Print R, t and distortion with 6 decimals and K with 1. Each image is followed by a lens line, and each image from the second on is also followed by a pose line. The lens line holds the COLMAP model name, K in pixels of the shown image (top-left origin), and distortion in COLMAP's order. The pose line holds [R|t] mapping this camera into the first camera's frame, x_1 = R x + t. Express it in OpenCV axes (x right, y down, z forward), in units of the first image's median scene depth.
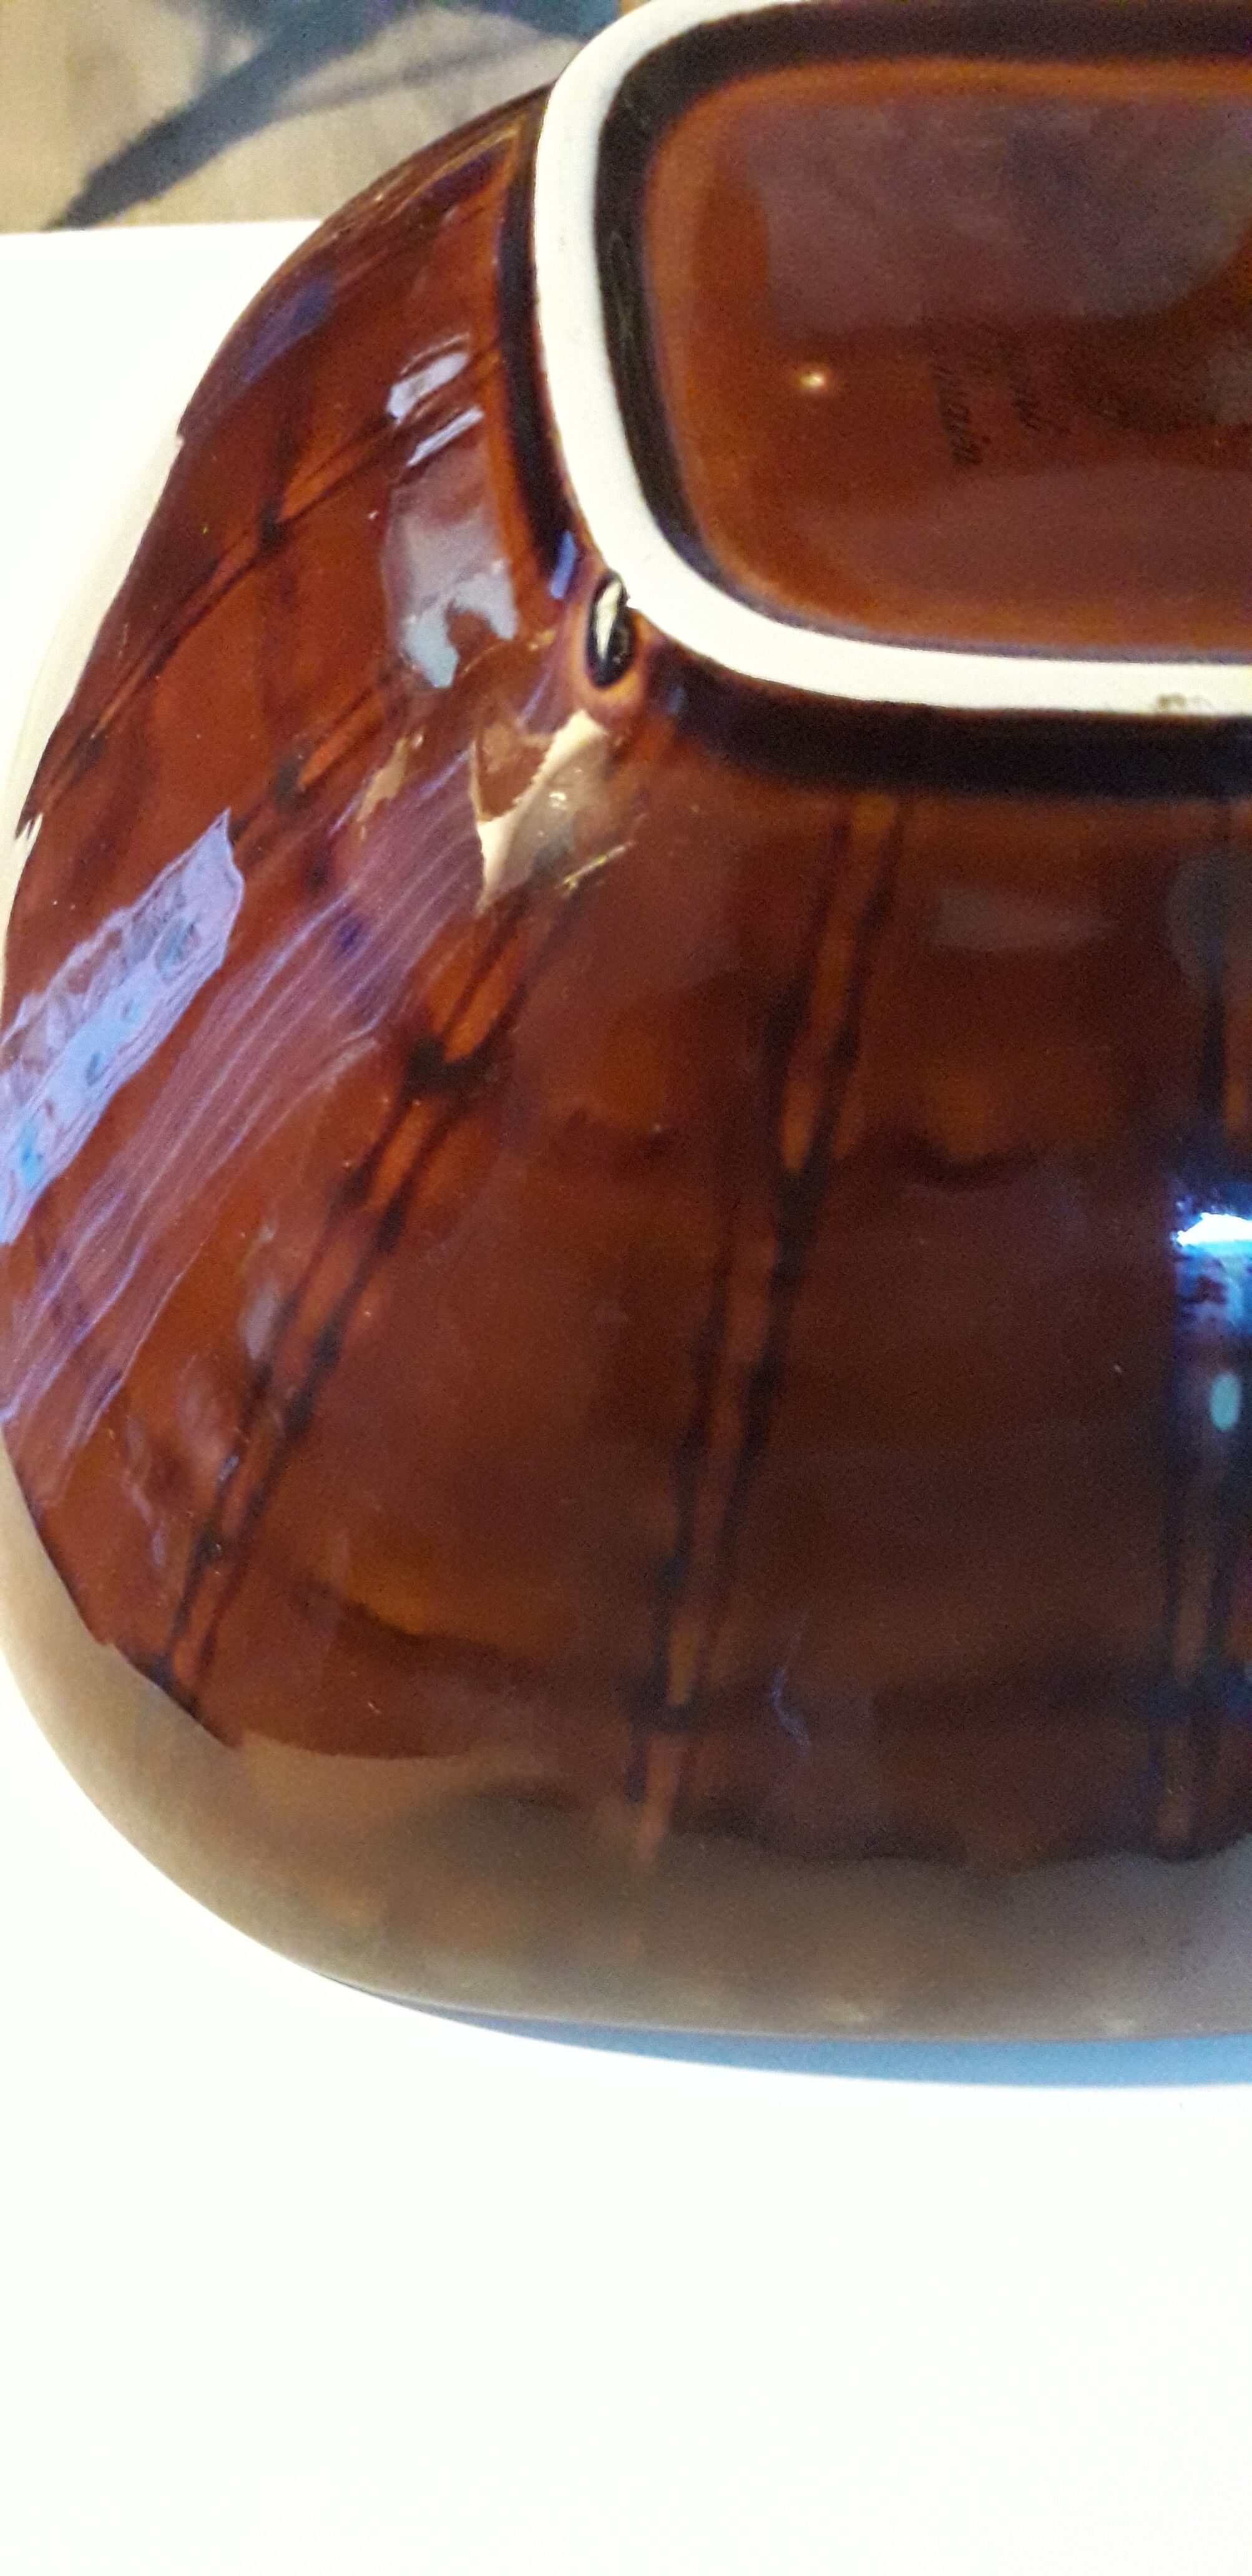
lens RADIAL K [[2144.0, 0, 626.0], [0, 2144.0, 1288.0], [0, 0, 1]] dist [0.085357, 0.000691]
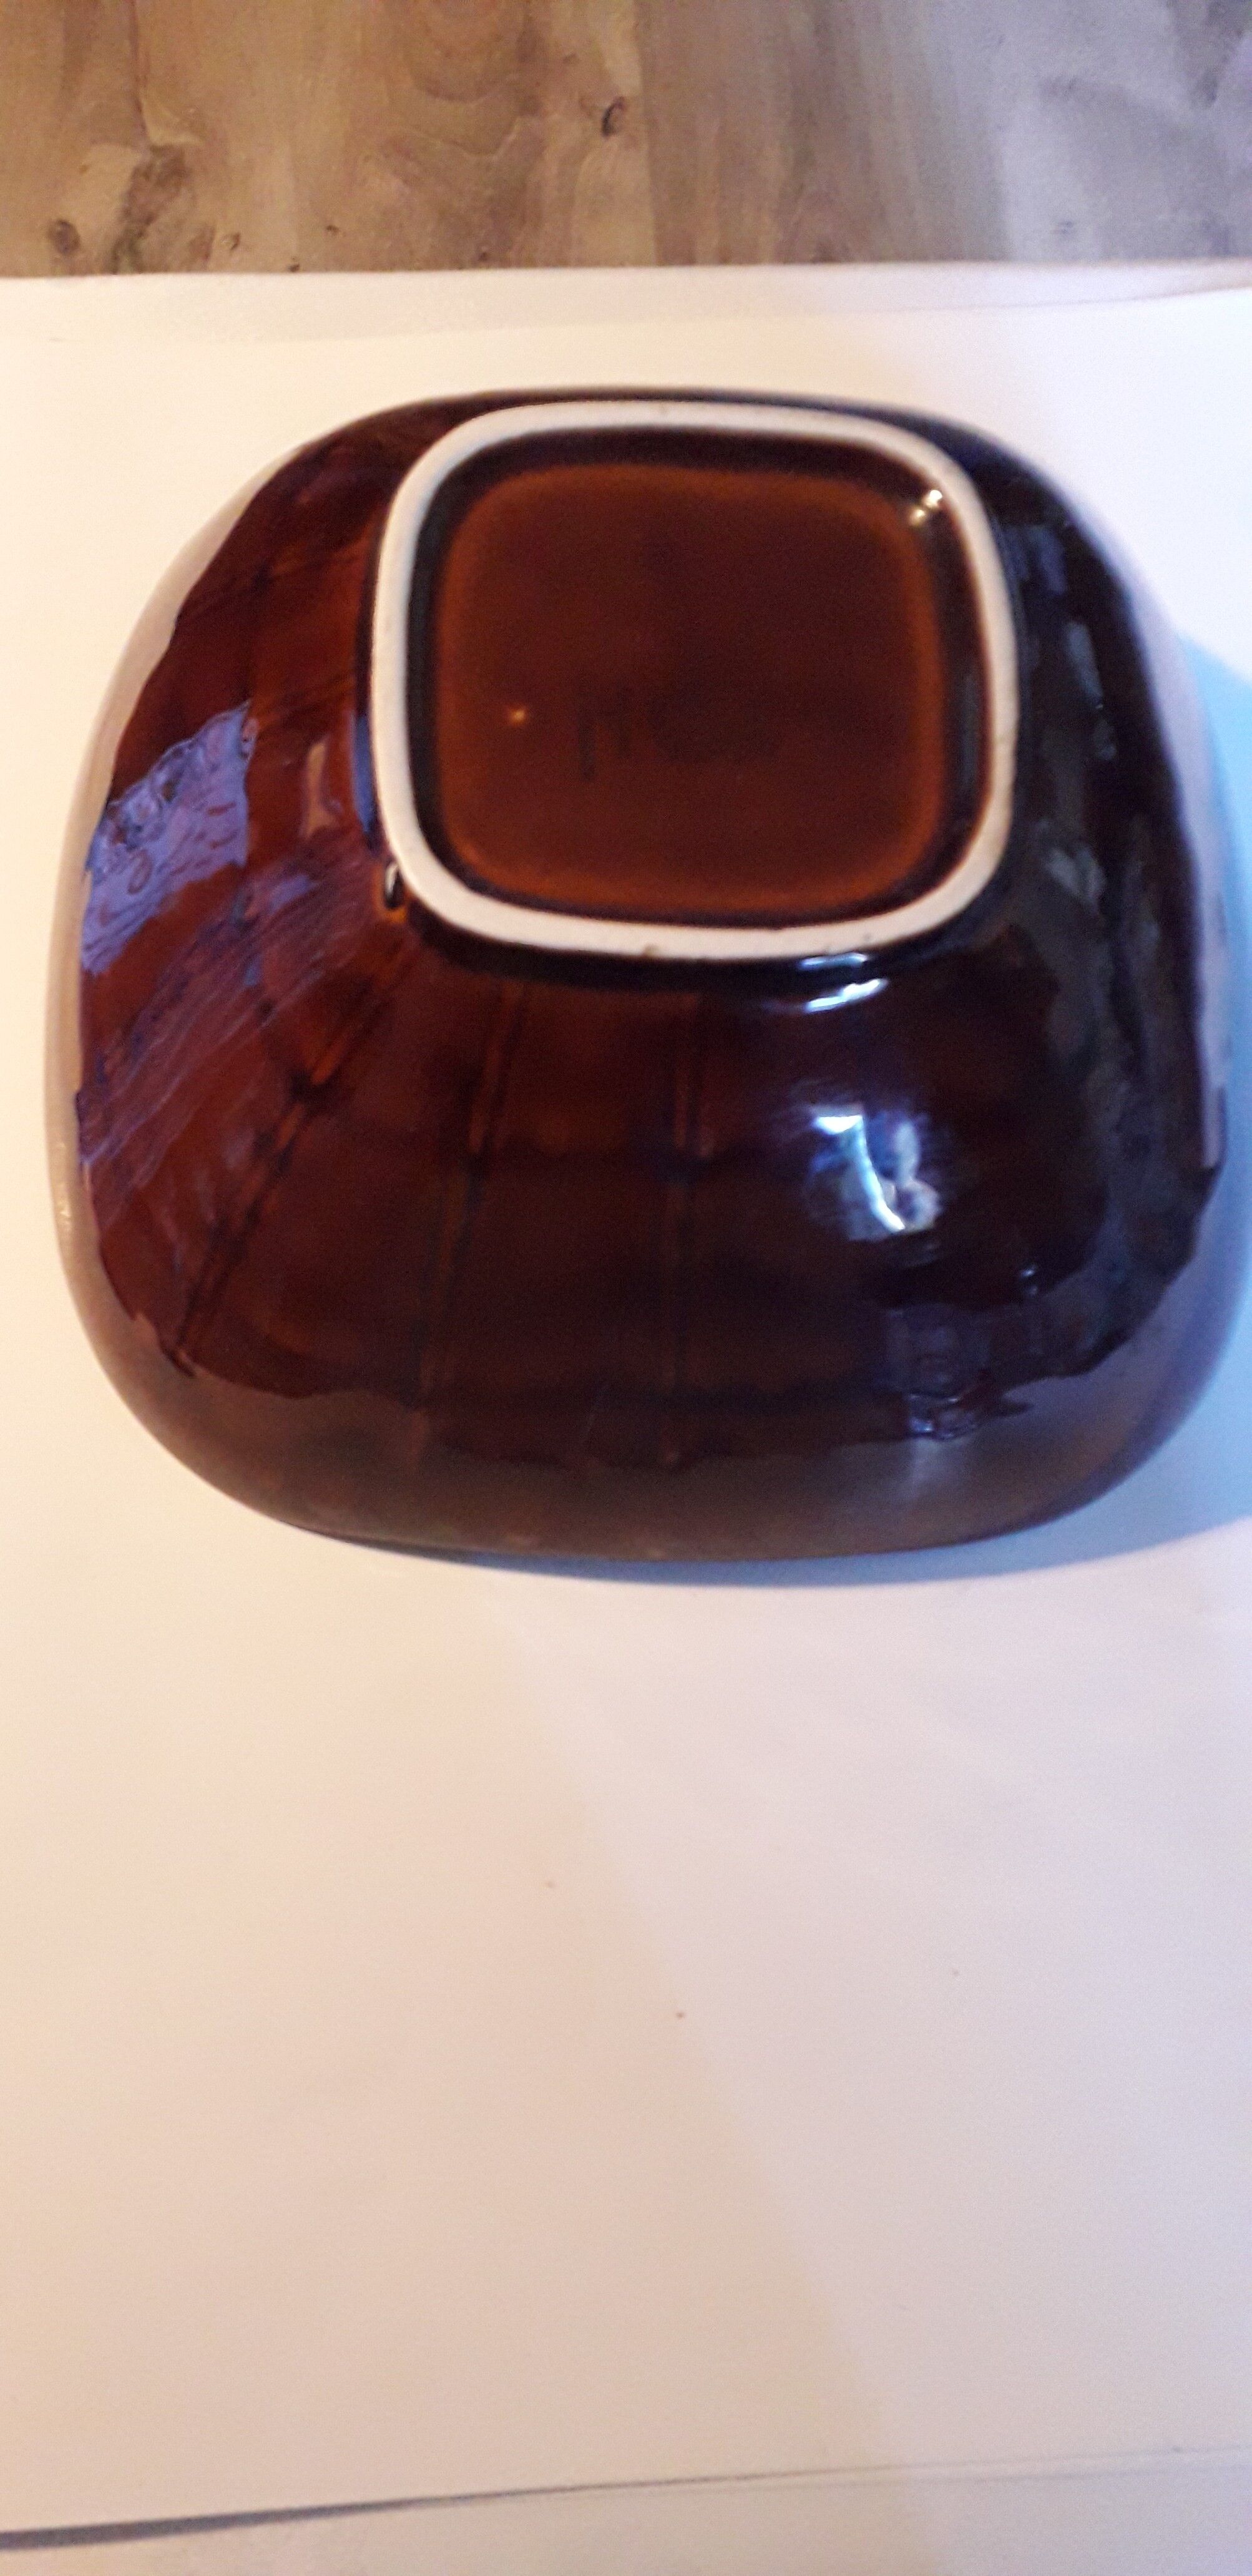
lens RADIAL K [[2144.0, 0, 626.0], [0, 2144.0, 1288.0], [0, 0, 1]] dist [0.085357, 0.000691]
pose [[0.998747, 0.048834, -0.010907, 0.240011], [-0.045671, 0.978738, 0.199963, -0.330616], [0.020440, -0.199215, 0.979743, -1.002394]]
